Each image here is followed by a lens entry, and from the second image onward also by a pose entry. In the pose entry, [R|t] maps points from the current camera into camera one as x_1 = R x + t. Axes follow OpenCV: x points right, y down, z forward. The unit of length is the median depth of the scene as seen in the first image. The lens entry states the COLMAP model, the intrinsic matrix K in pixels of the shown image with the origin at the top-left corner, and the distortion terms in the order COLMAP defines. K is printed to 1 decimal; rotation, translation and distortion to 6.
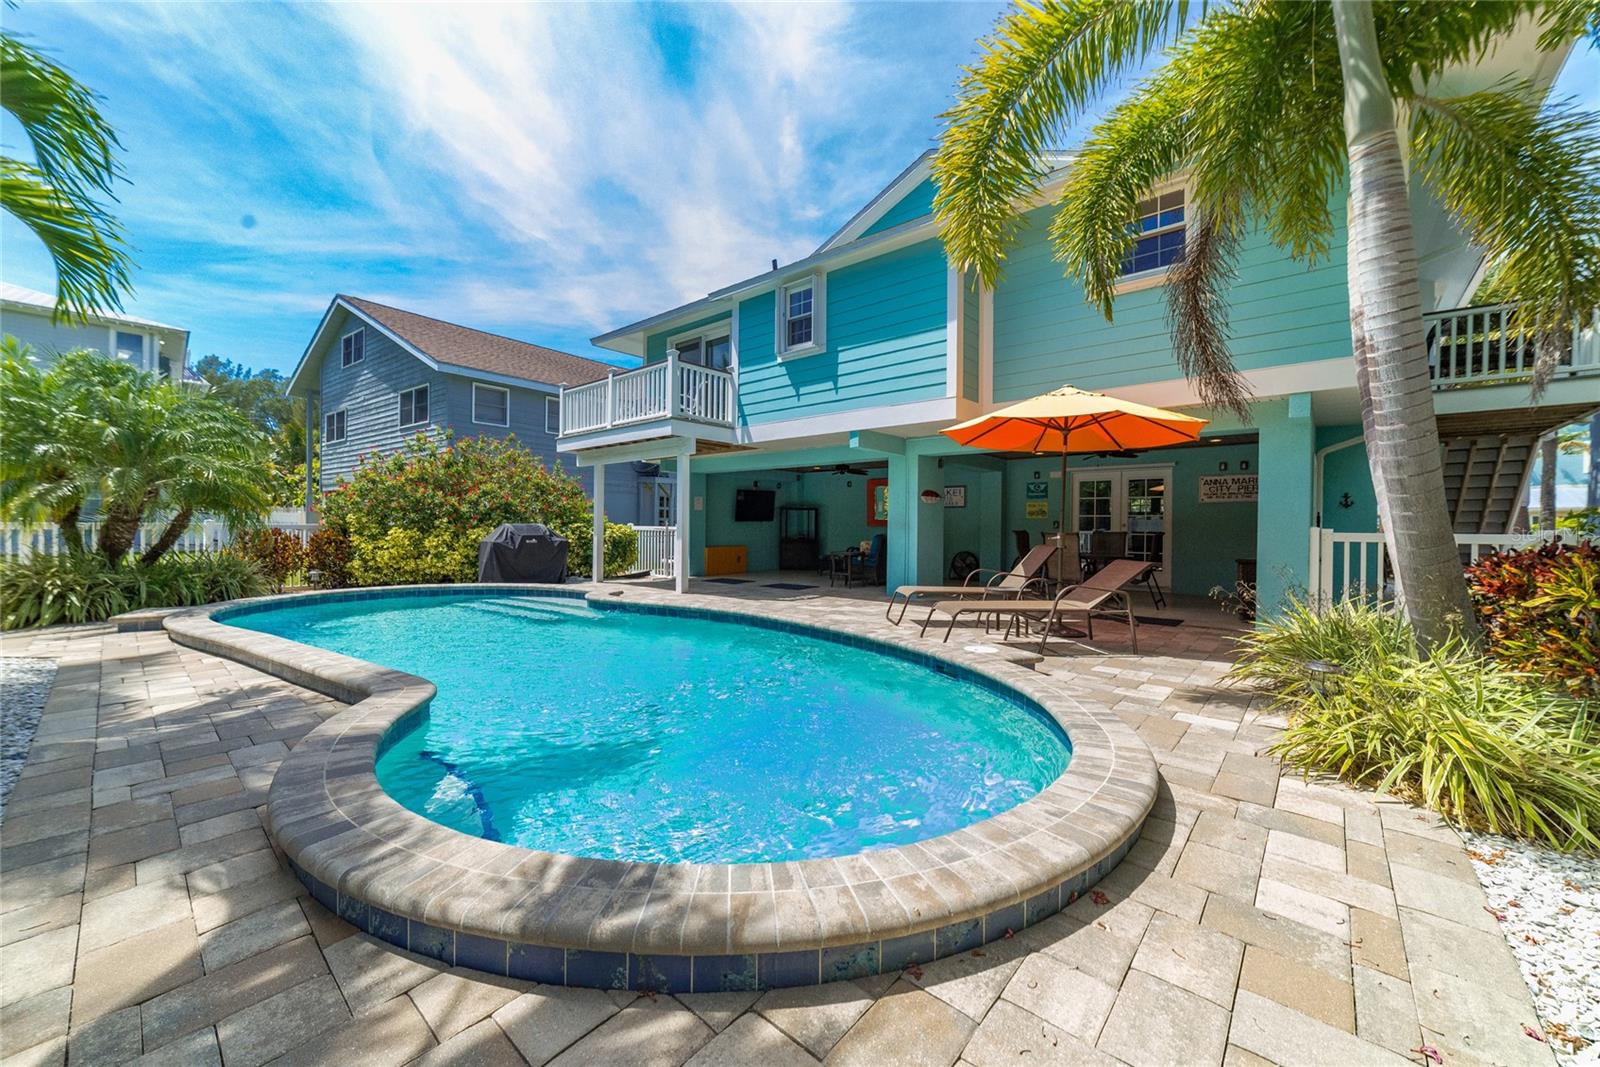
lens RADIAL K [[610.3, 0, 786.4], [0, 610.3, 531.9], [0, 0, 1]] dist [-0.026476, 0.010364]
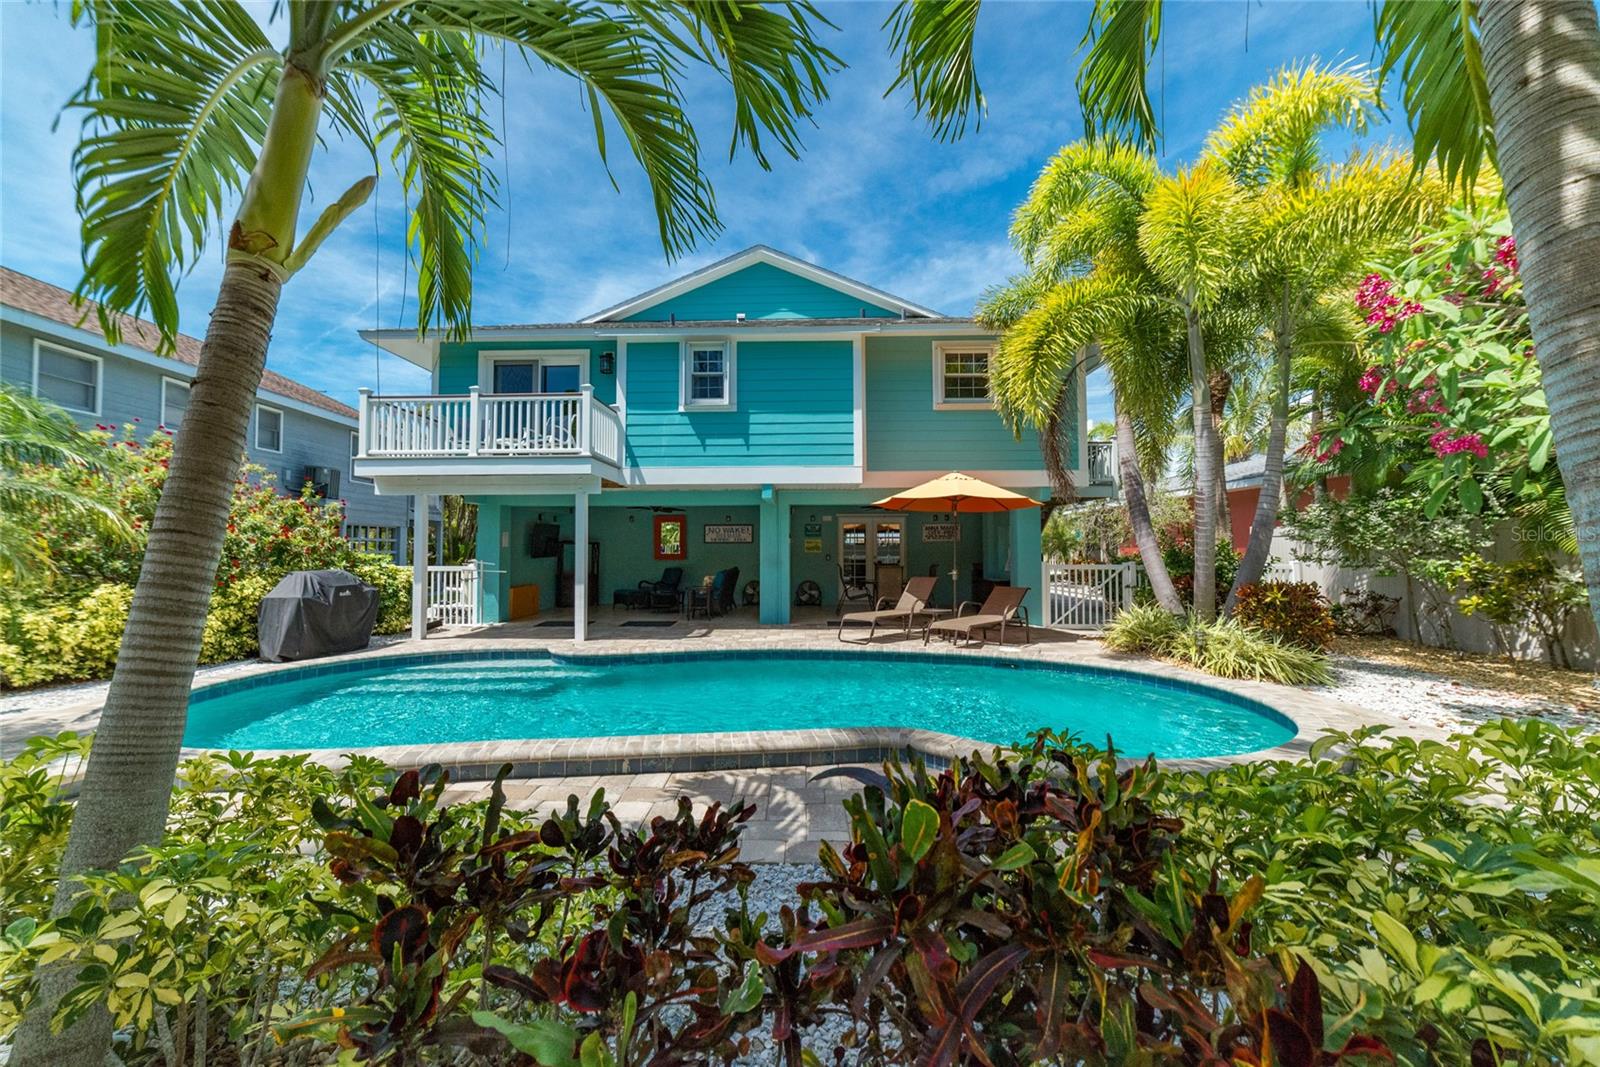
lens RADIAL K [[610.3, 0, 786.4], [0, 610.3, 531.9], [0, 0, 1]] dist [-0.026476, 0.010364]
pose [[0.766521, 0.007702, 0.642173, -0.512002], [0.015088, 0.999436, -0.029997, -0.032642], [-0.642042, 0.032683, 0.765972, 0.074126]]
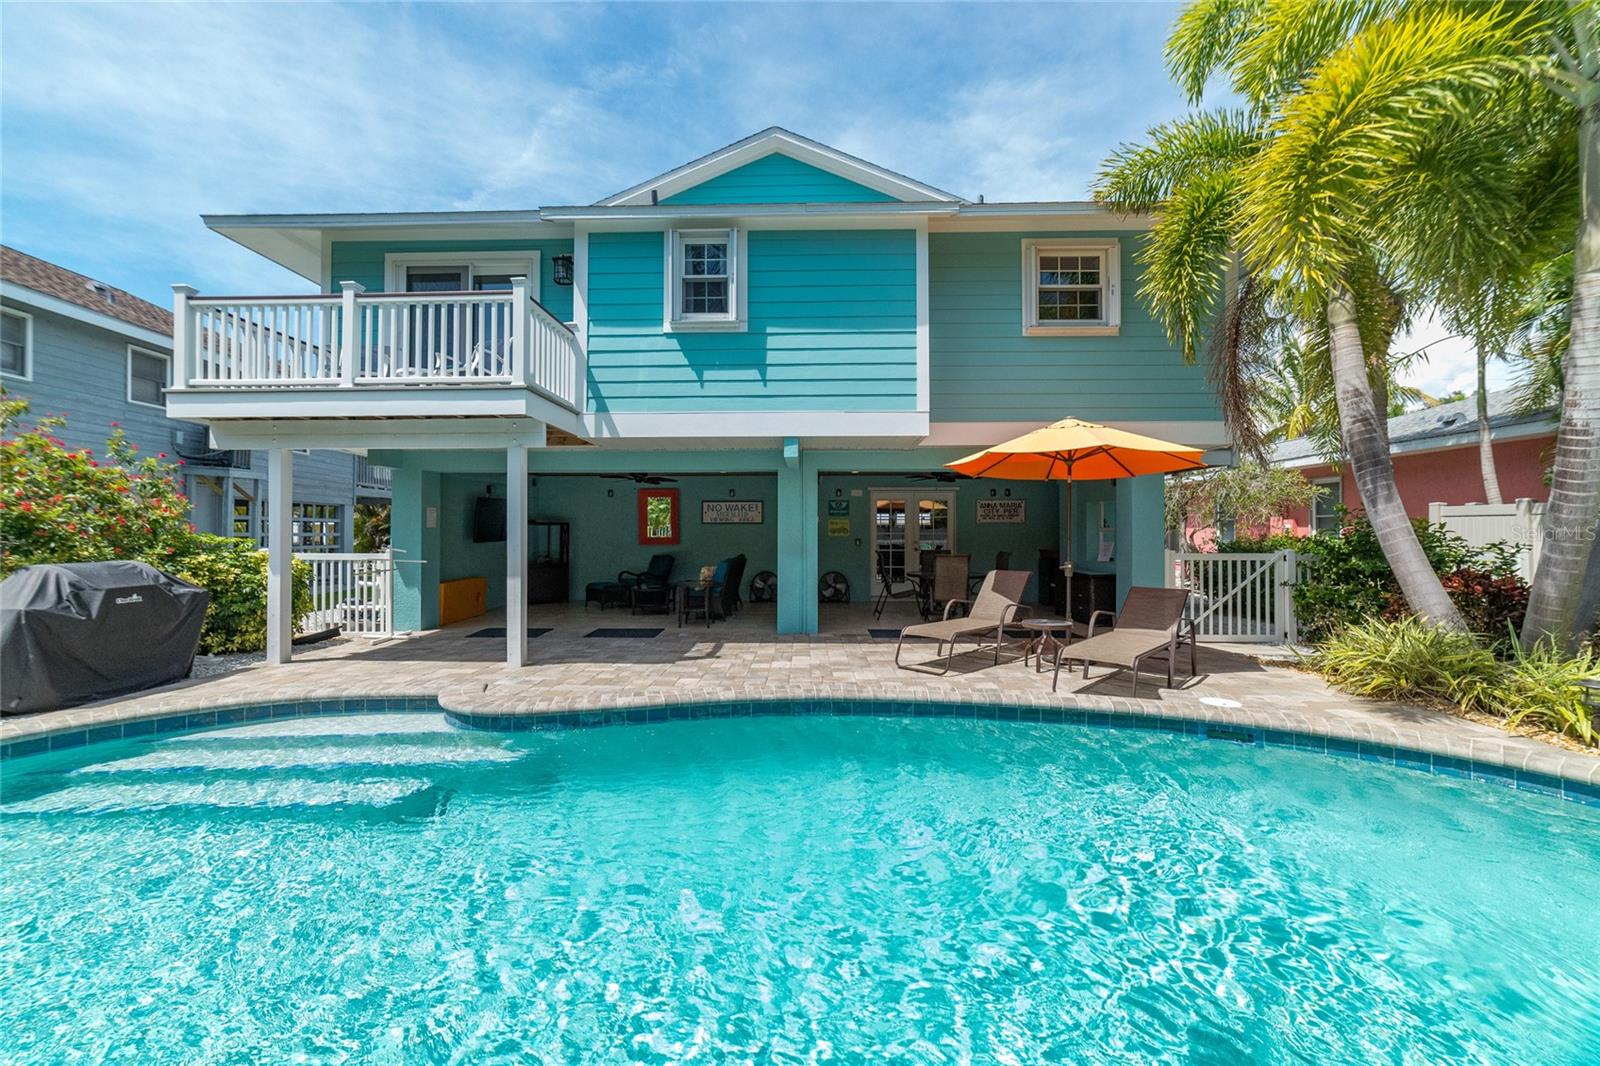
lens RADIAL K [[612.8, 0, 784.8], [0, 612.8, 529.1], [0, 0, 1]] dist [-0.024767, 0.010344]
pose [[0.767197, -0.005452, 0.641389, -0.349801], [0.012638, 0.999898, -0.006618, -0.032214], [-0.641288, 0.013183, 0.767187, 0.325882]]
